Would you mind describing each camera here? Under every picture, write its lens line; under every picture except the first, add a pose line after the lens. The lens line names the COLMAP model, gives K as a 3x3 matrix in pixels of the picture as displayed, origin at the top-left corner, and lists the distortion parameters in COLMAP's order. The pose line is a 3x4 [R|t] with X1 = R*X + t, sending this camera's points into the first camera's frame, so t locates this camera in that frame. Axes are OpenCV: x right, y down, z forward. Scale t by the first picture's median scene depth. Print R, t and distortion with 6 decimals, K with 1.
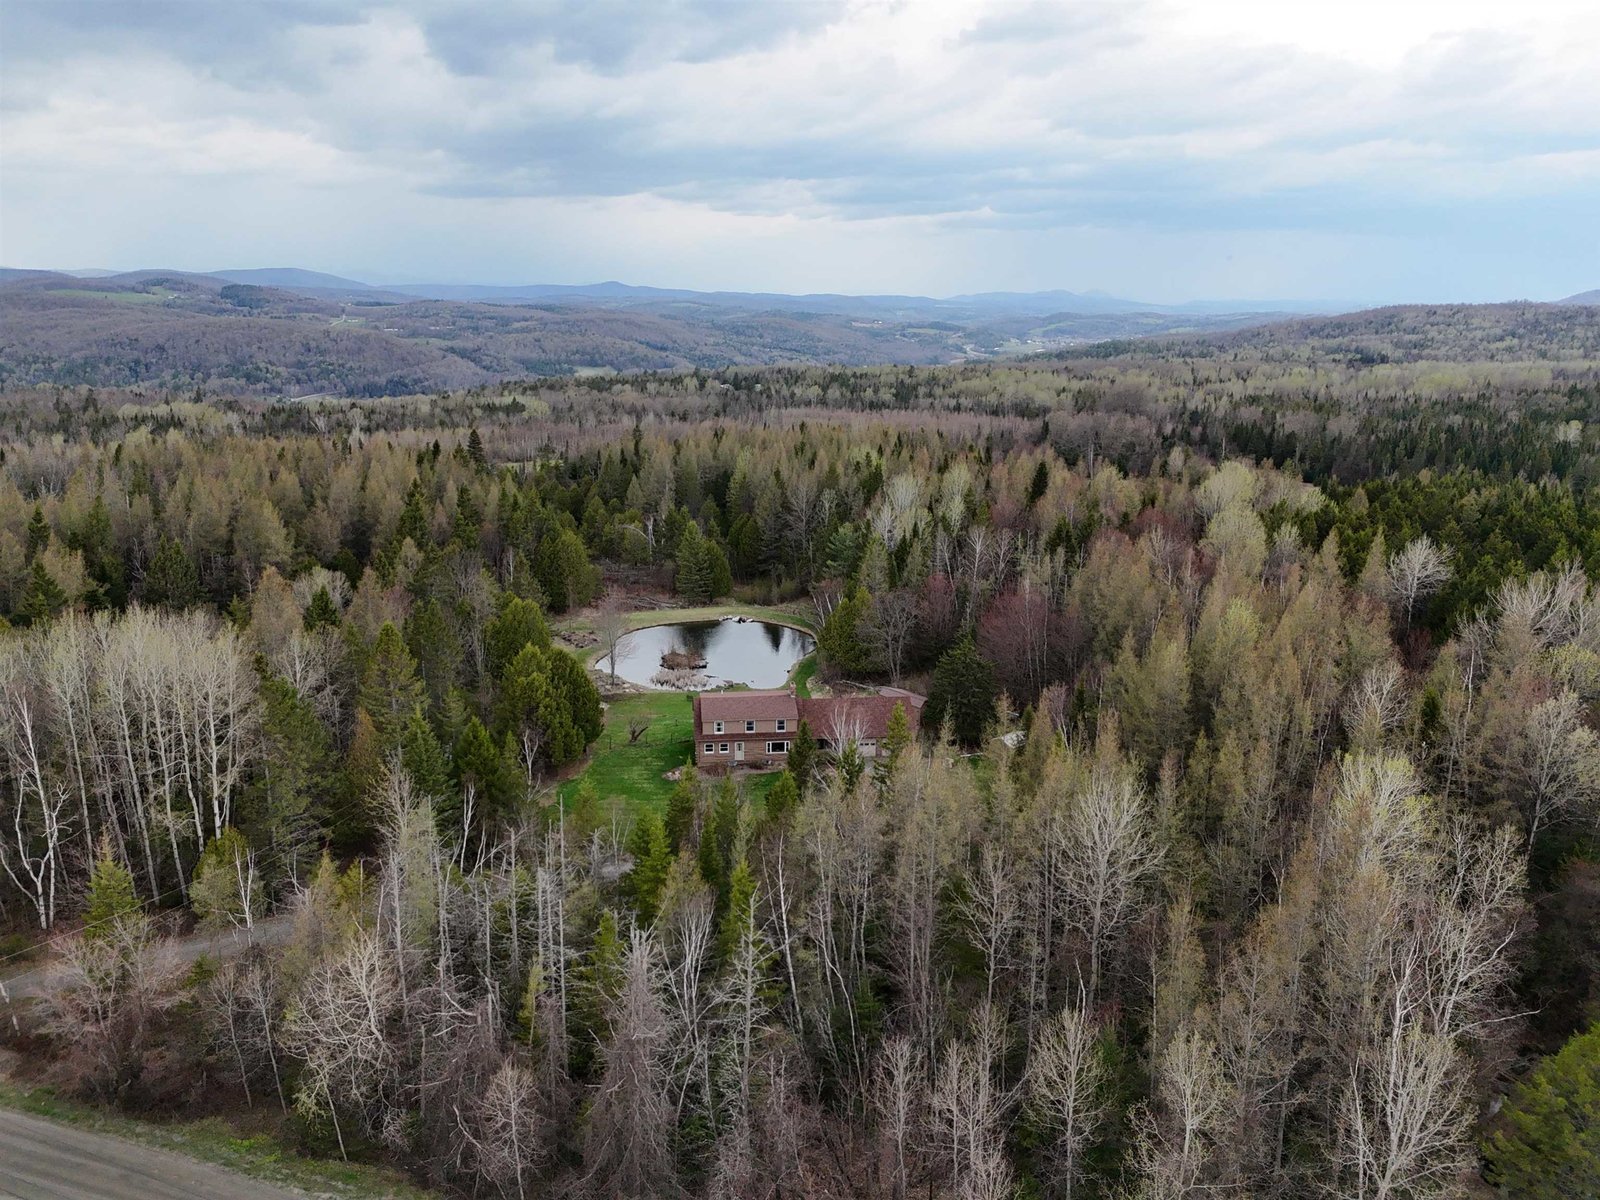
lens RADIAL K [[1175.4, 0, 800.0], [0, 1175.4, 600.0], [0, 0, 1]] dist [0.095160, -0.122498]
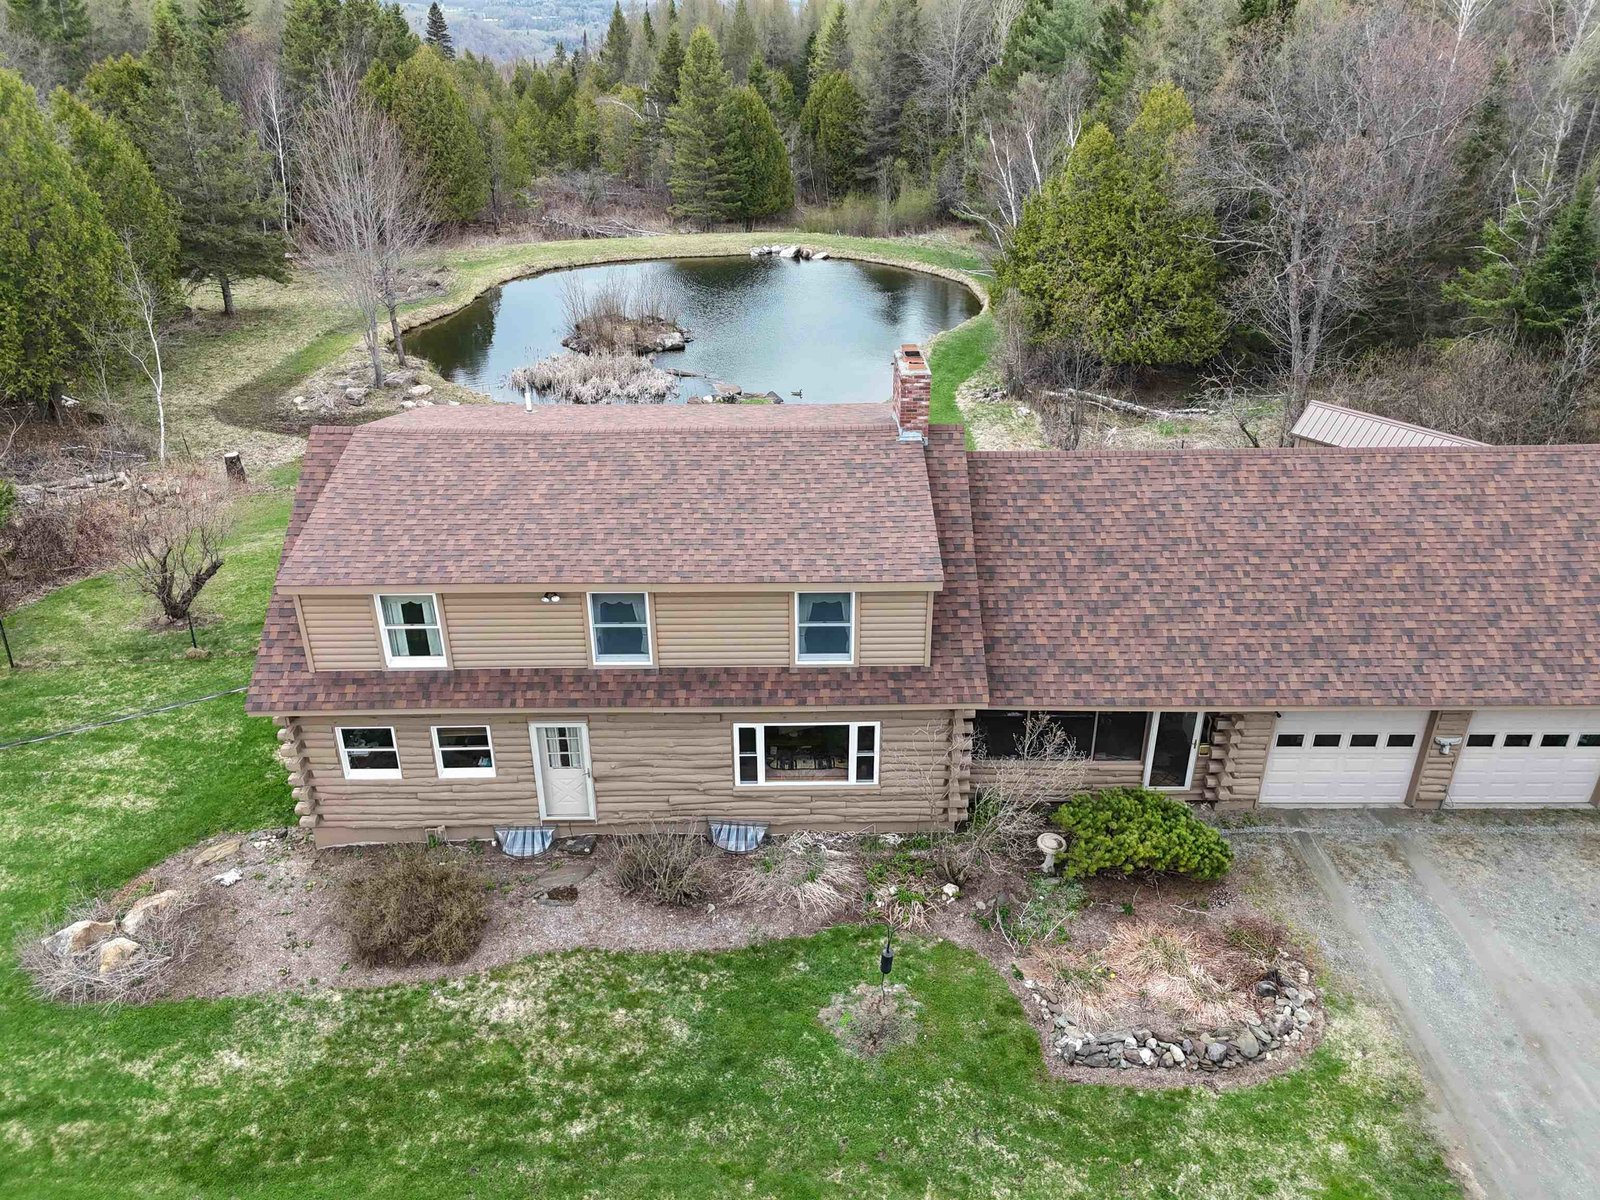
lens RADIAL K [[1175.4, 0, 800.0], [0, 1175.4, 600.0], [0, 0, 1]] dist [0.095160, -0.122498]
pose [[0.994526, 0.035732, -0.098192, -0.002750], [-0.013253, 0.975260, 0.220665, 0.042695], [0.103647, -0.218156, 0.970394, 0.521419]]
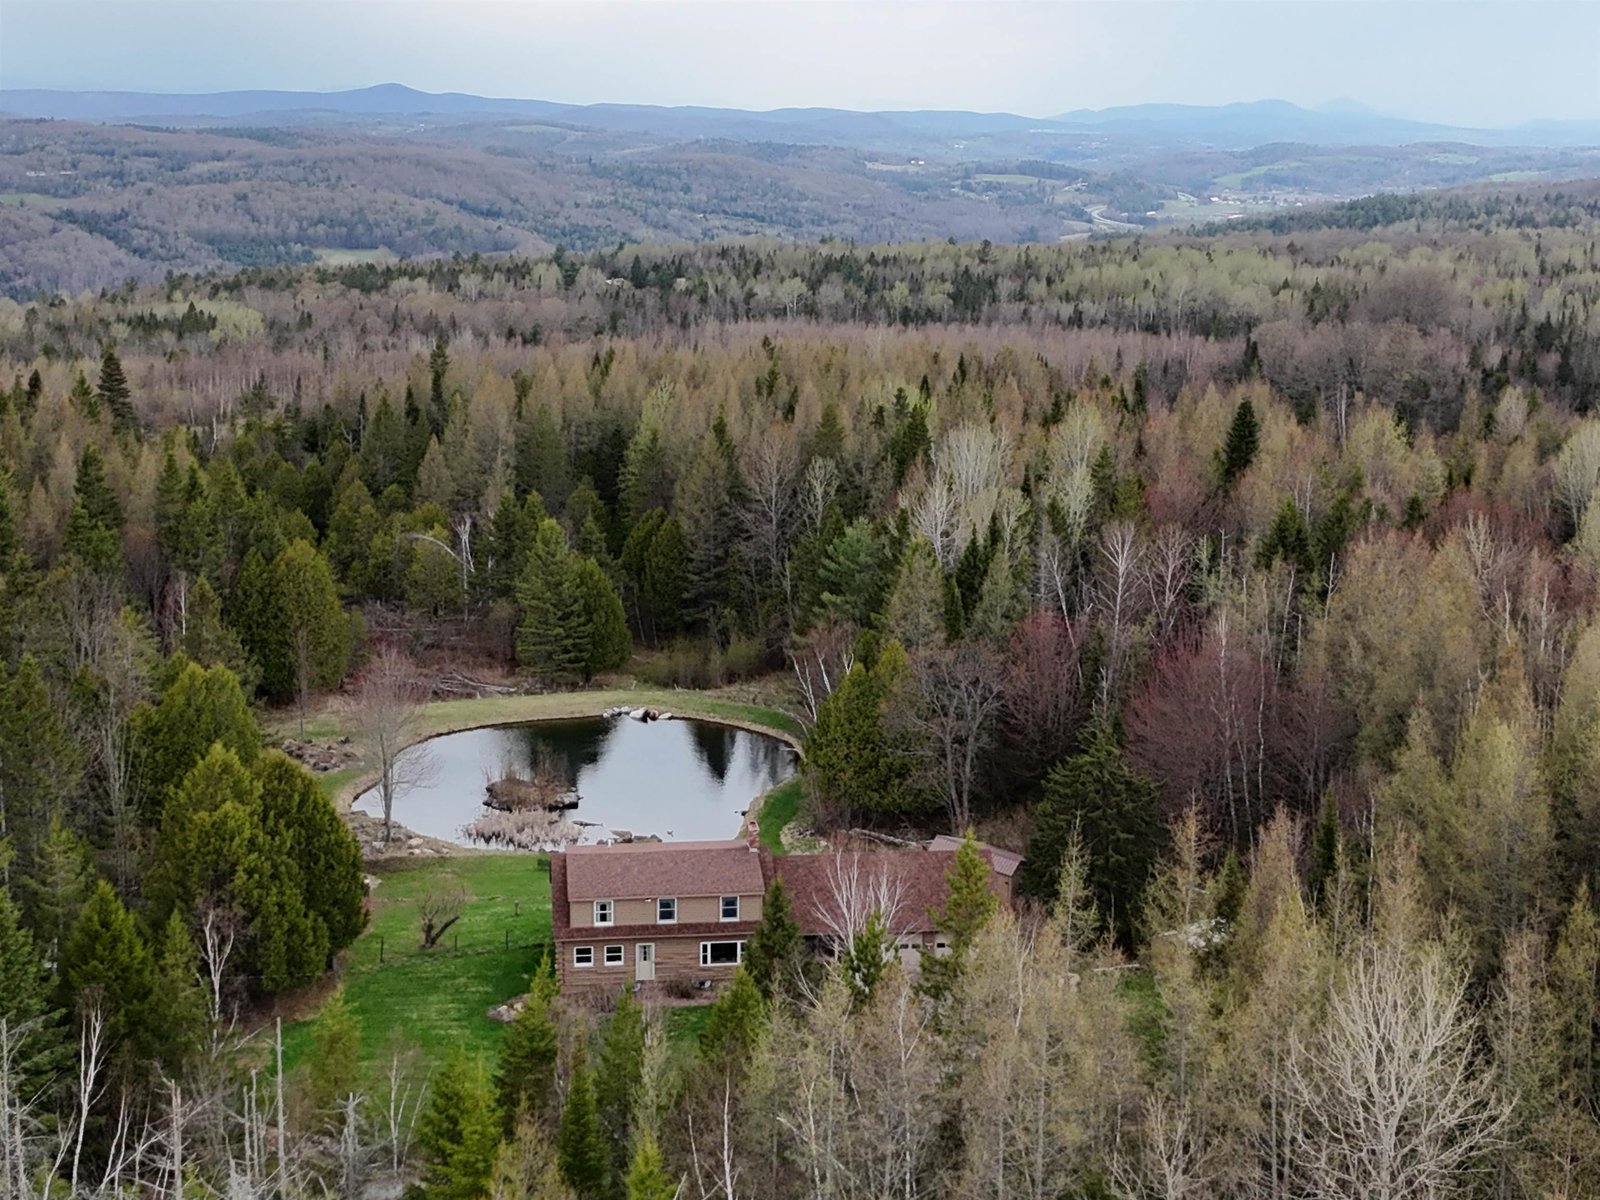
lens RADIAL K [[2346.0, 0, 800.0], [0, 2346.0, 600.0], [0, 0, 1]] dist [0.155289, -0.488618]
pose [[0.999879, -0.005156, 0.014651, -0.000212], [0.005846, 0.998857, -0.047447, 0.014947], [-0.014390, 0.047527, 0.998766, 0.004896]]
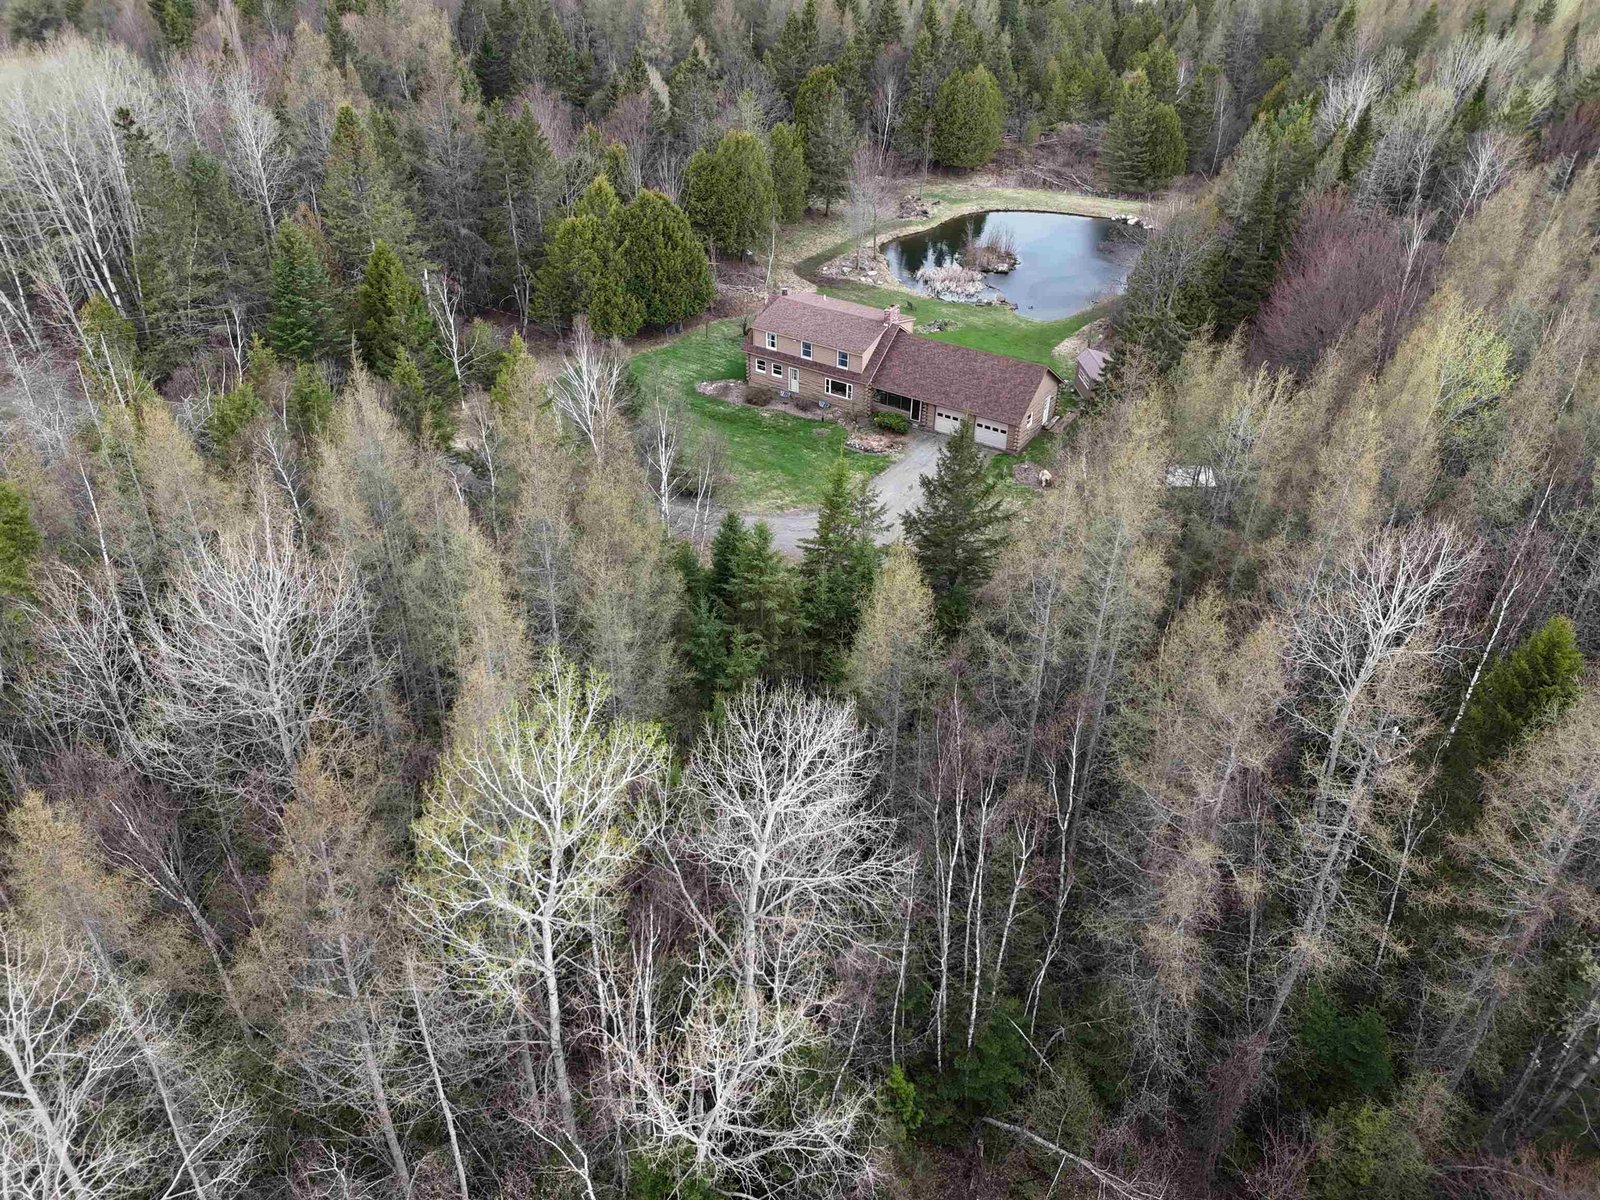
lens RADIAL K [[1175.4, 0, 800.0], [0, 1175.4, 600.0], [0, 0, 1]] dist [0.095160, -0.122498]
pose [[0.780652, 0.354906, -0.514416, 0.237278], [-0.159762, 0.909088, 0.384752, -0.020658], [0.604200, -0.218173, 0.766383, 0.242276]]
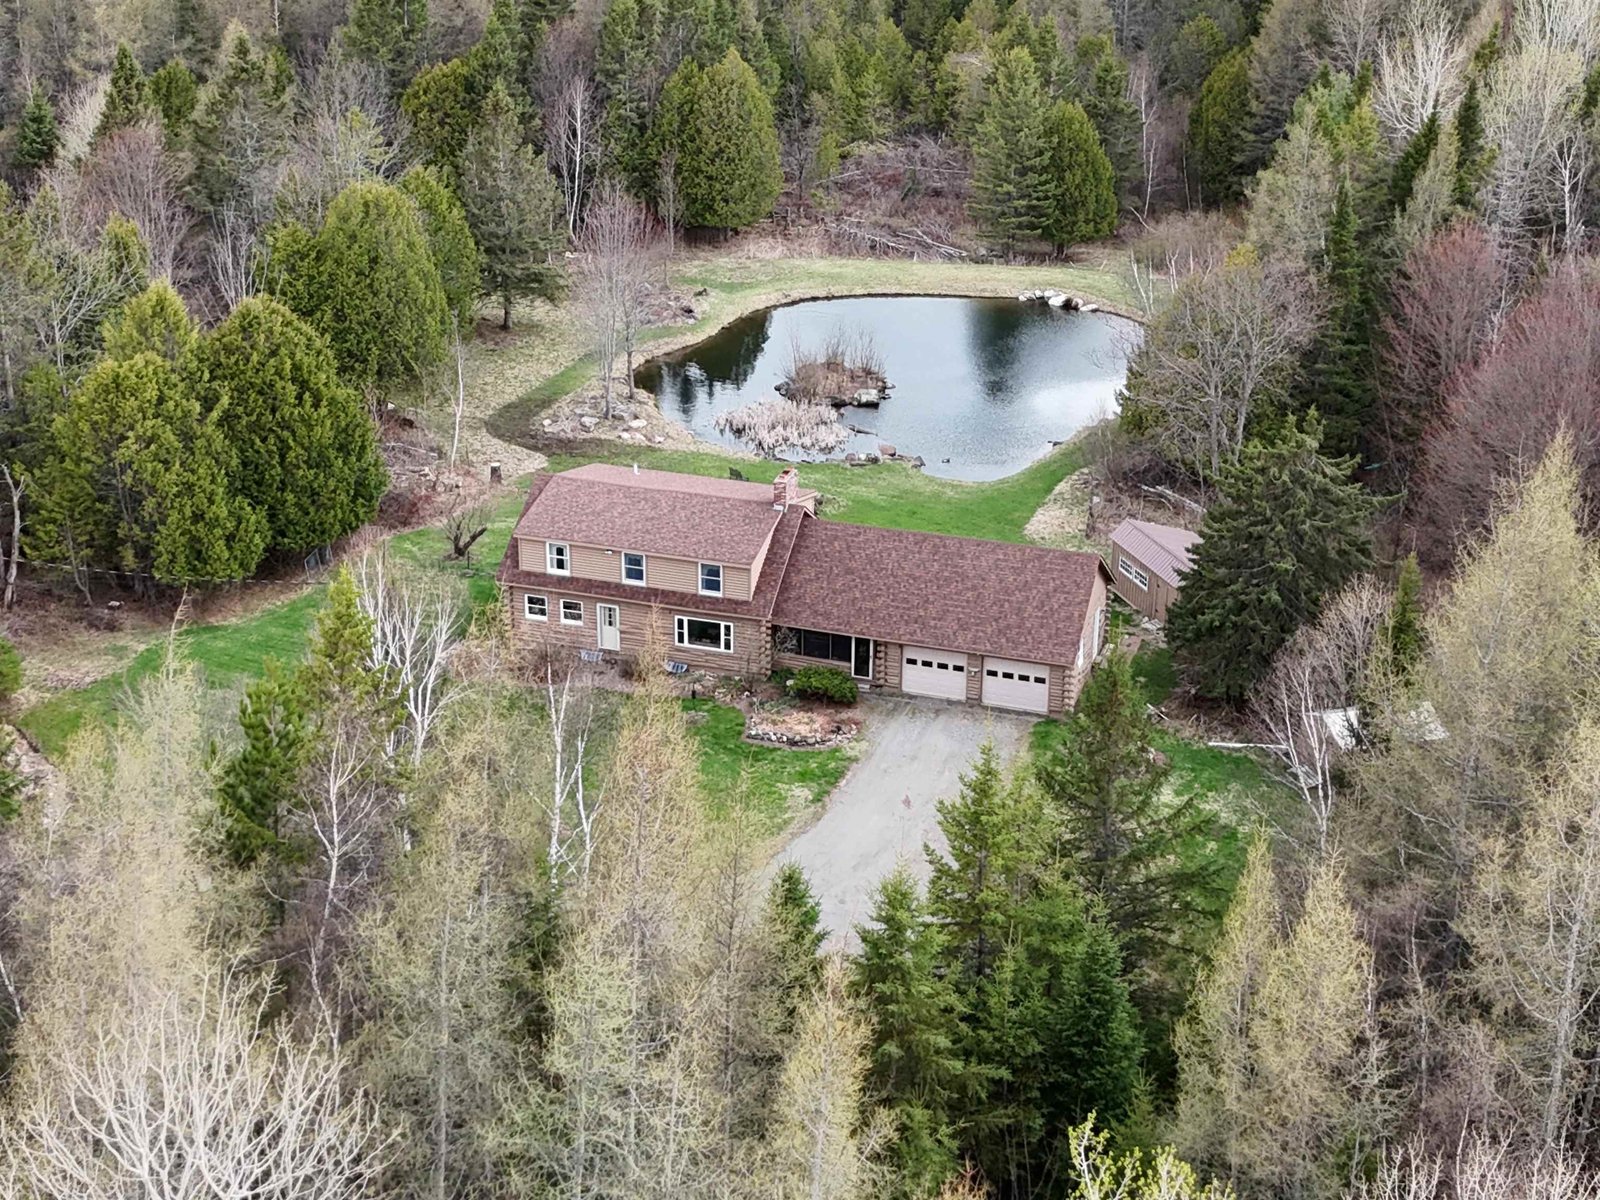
lens RADIAL K [[2346.0, 0, 800.0], [0, 2346.0, 600.0], [0, 0, 1]] dist [0.155289, -0.488618]
pose [[0.911801, 0.161768, -0.377427, 0.179653], [-0.104237, 0.980208, 0.168305, -0.009730], [0.397183, -0.114119, 0.910617, 0.200184]]
